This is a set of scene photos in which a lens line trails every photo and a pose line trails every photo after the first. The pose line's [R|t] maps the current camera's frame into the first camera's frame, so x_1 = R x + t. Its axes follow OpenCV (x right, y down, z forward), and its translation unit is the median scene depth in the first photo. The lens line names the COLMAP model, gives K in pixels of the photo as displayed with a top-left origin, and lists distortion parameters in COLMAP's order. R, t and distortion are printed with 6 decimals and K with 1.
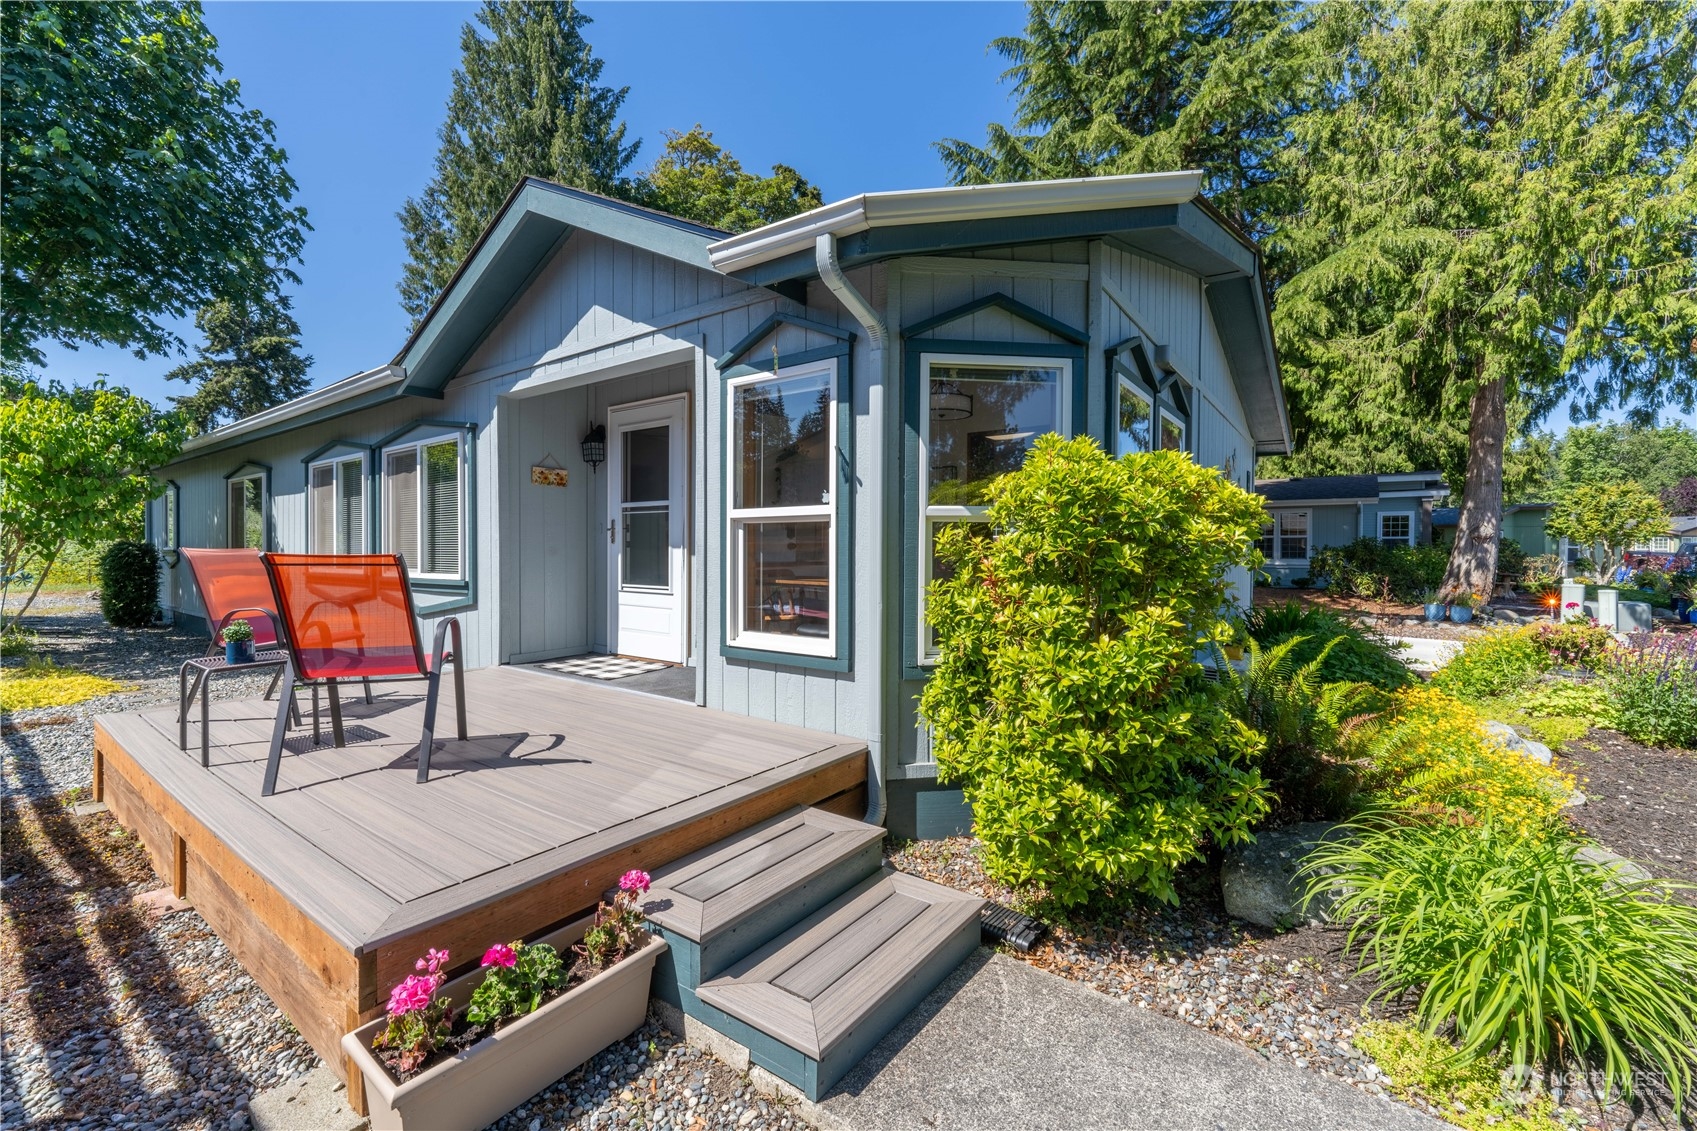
lens RADIAL K [[706.7, 0, 827.5], [0, 706.7, 548.9], [0, 0, 1]] dist [-0.001781, -0.000485]
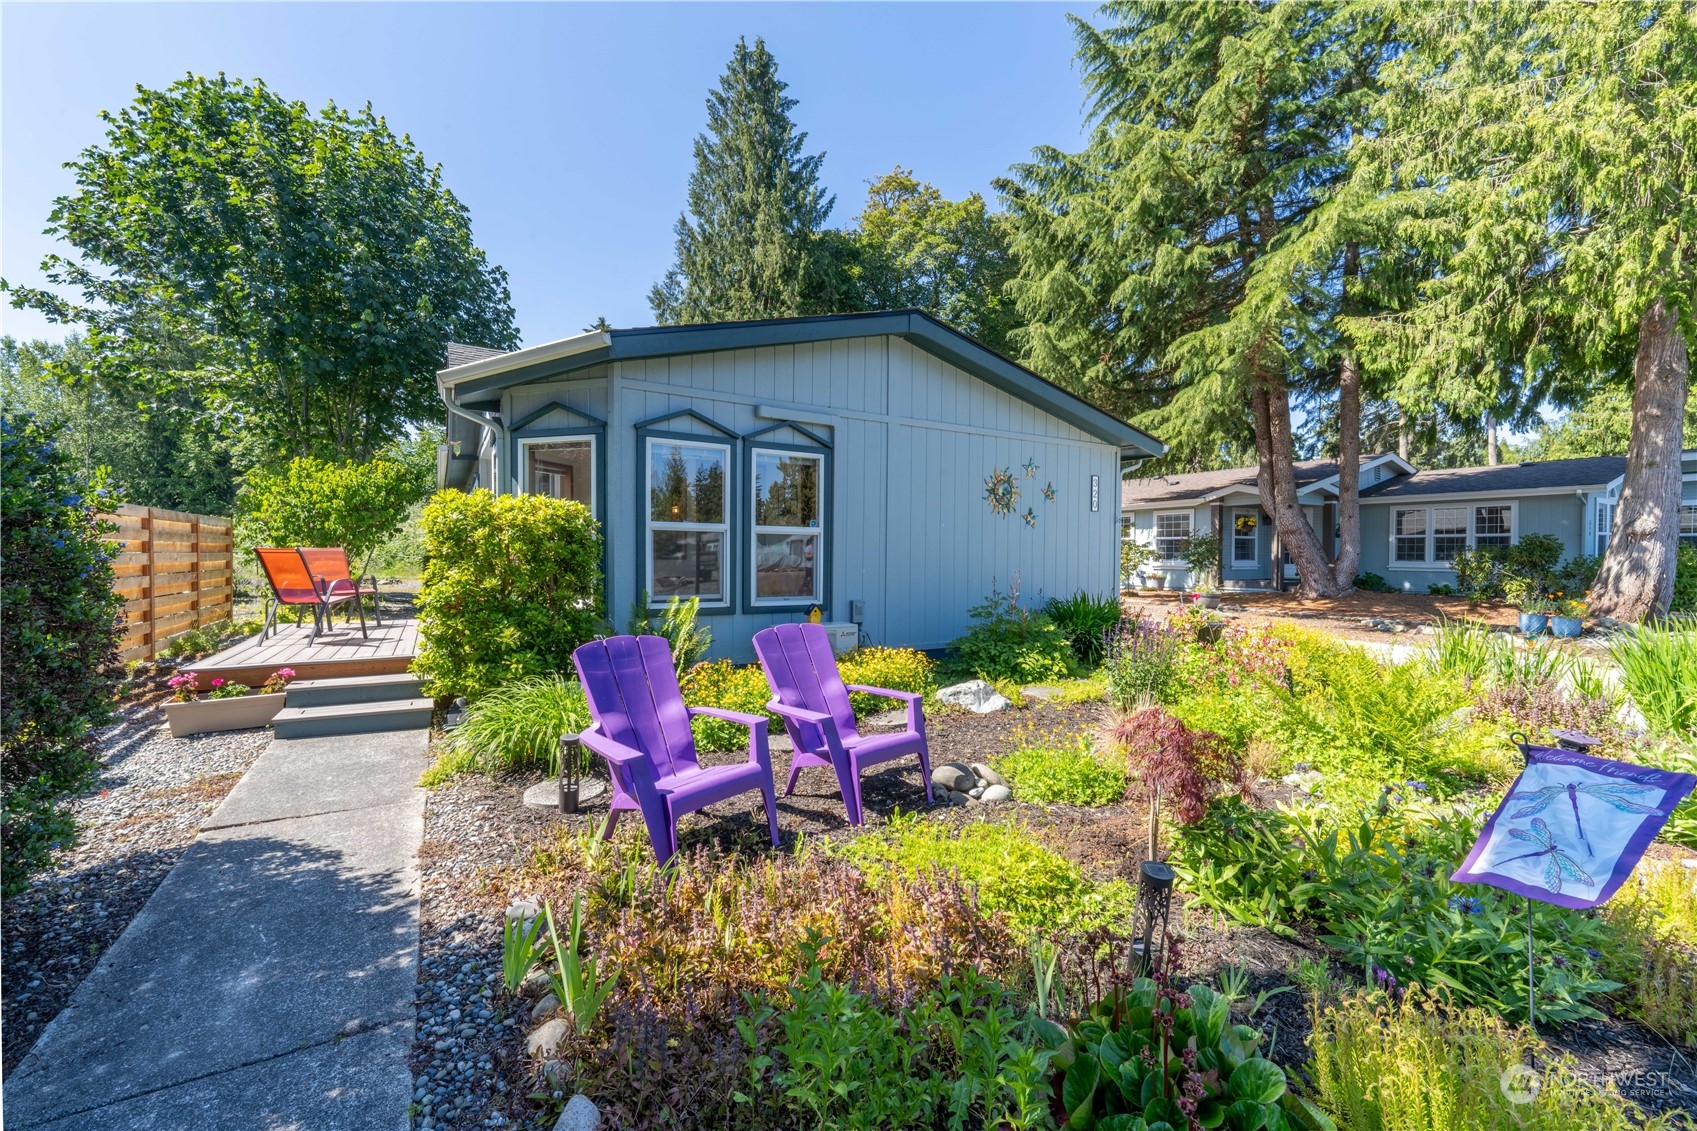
lens RADIAL K [[706.7, 0, 827.5], [0, 706.7, 548.9], [0, 0, 1]] dist [-0.001781, -0.000485]
pose [[0.914184, -0.004648, -0.405273, 0.326800], [0.000347, 0.999943, -0.010684, 0.007664], [0.405299, 0.009627, 0.914133, -0.077494]]
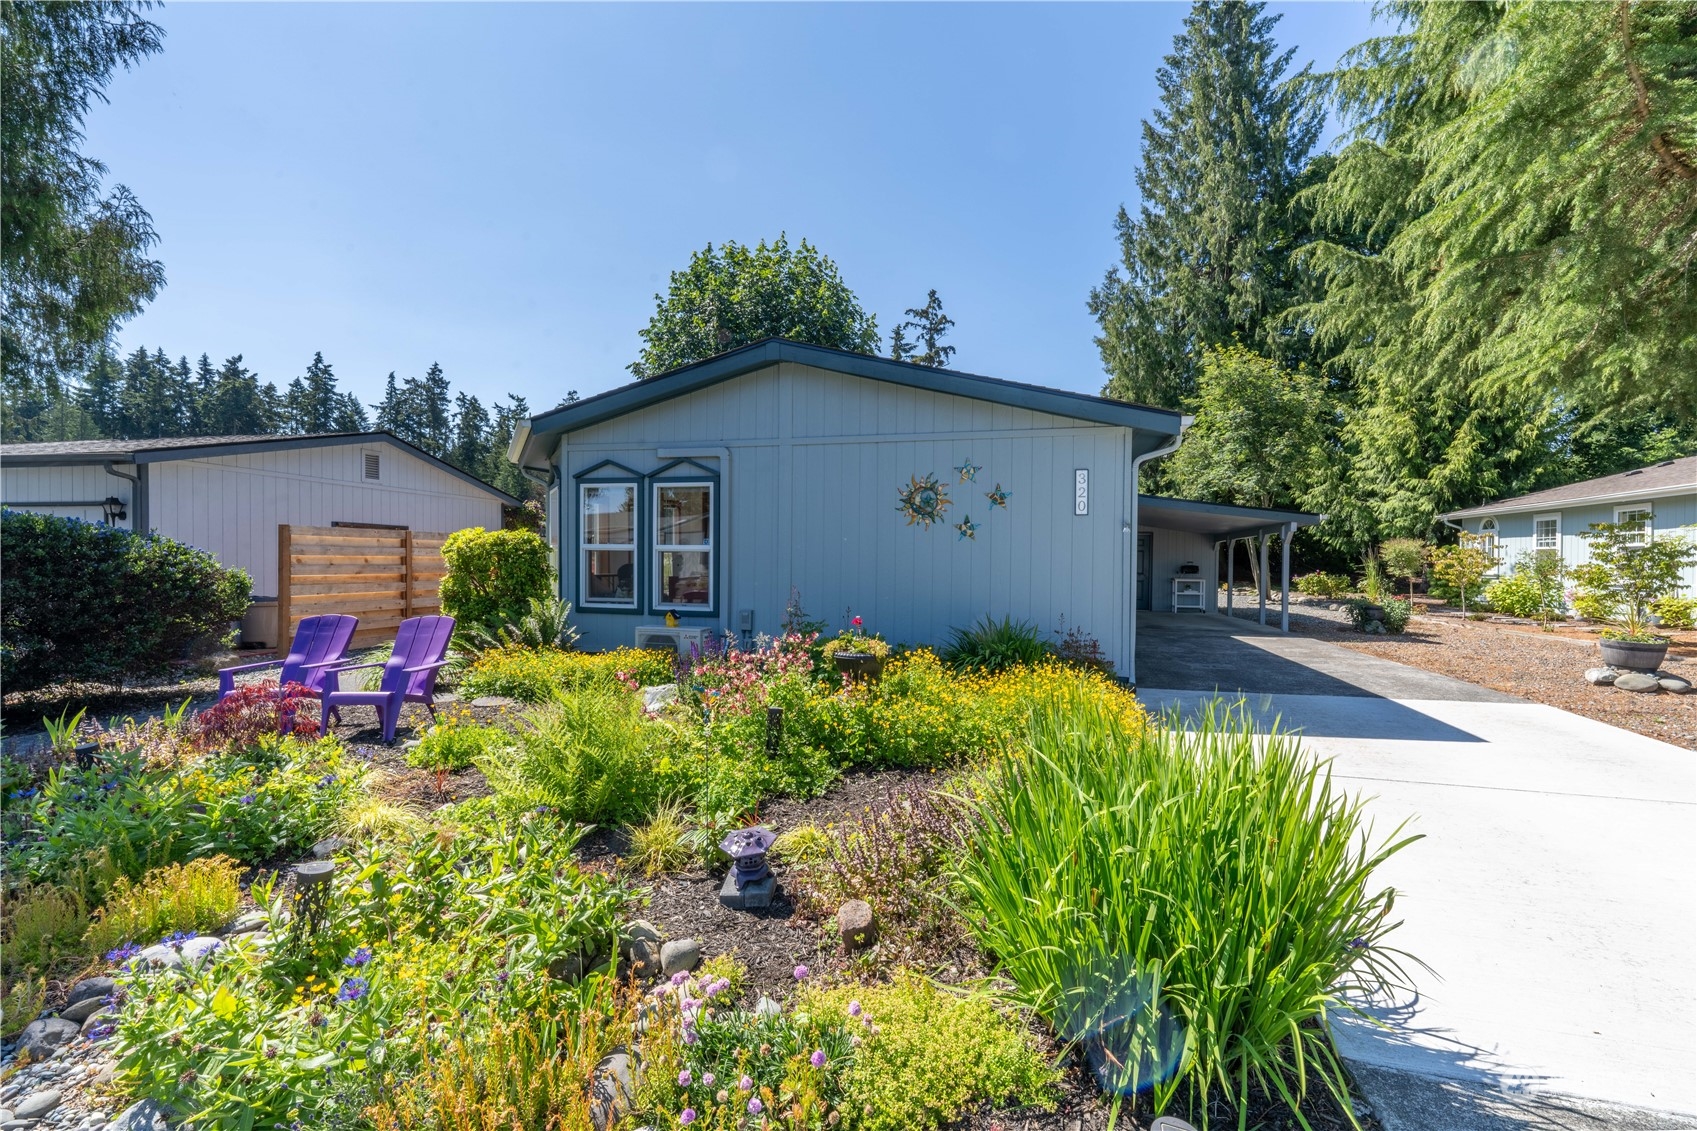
lens RADIAL K [[706.7, 0, 827.5], [0, 706.7, 548.9], [0, 0, 1]] dist [-0.001781, -0.000485]
pose [[0.351717, -0.020357, -0.935885, 0.607222], [-0.006130, 0.999692, -0.024049, 0.004696], [0.936086, 0.014195, 0.351483, 0.180745]]
